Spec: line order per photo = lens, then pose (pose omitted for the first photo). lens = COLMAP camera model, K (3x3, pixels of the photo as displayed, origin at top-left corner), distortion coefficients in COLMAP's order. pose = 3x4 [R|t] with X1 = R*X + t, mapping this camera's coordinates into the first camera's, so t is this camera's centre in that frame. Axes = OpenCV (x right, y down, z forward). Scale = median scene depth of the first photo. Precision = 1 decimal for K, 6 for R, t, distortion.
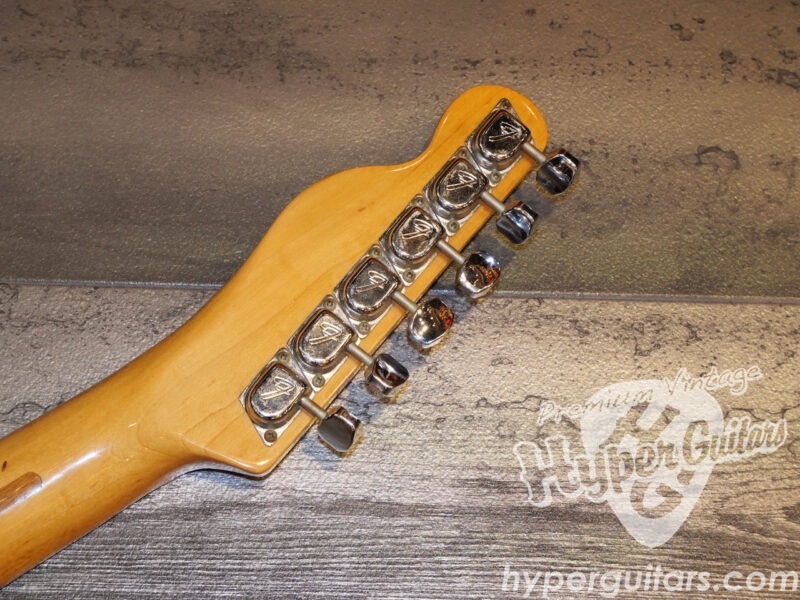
lens RADIAL K [[1496.9, 0, 400.0], [0, 1496.9, 300.0], [0, 0, 1]] dist [-0.012776, 0.035929]
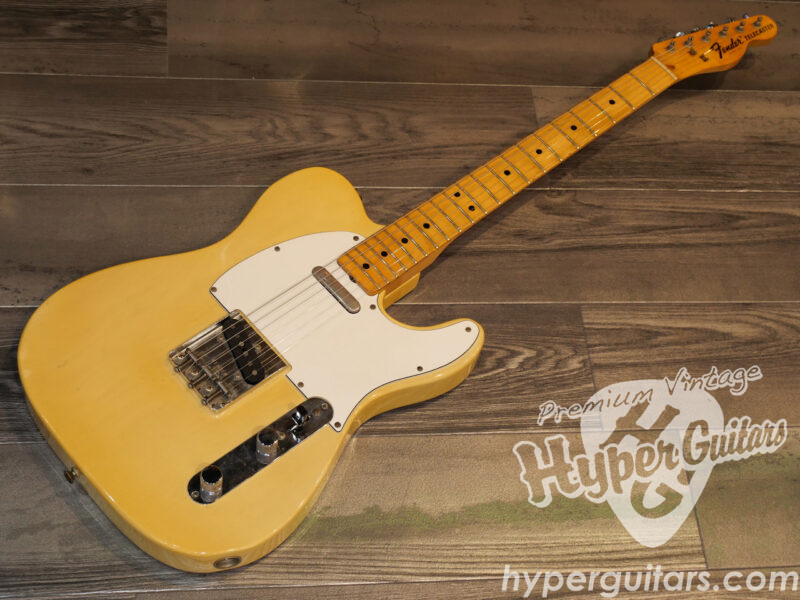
lens RADIAL K [[1425.6, 0, 400.0], [0, 1425.6, 300.0], [0, 0, 1]] dist [-0.003000, 0.030431]
pose [[0.992868, -0.040505, 0.112128, -1.018419], [0.061312, 0.980088, -0.188859, 0.958140], [-0.102246, 0.194387, 0.975582, -1.837077]]
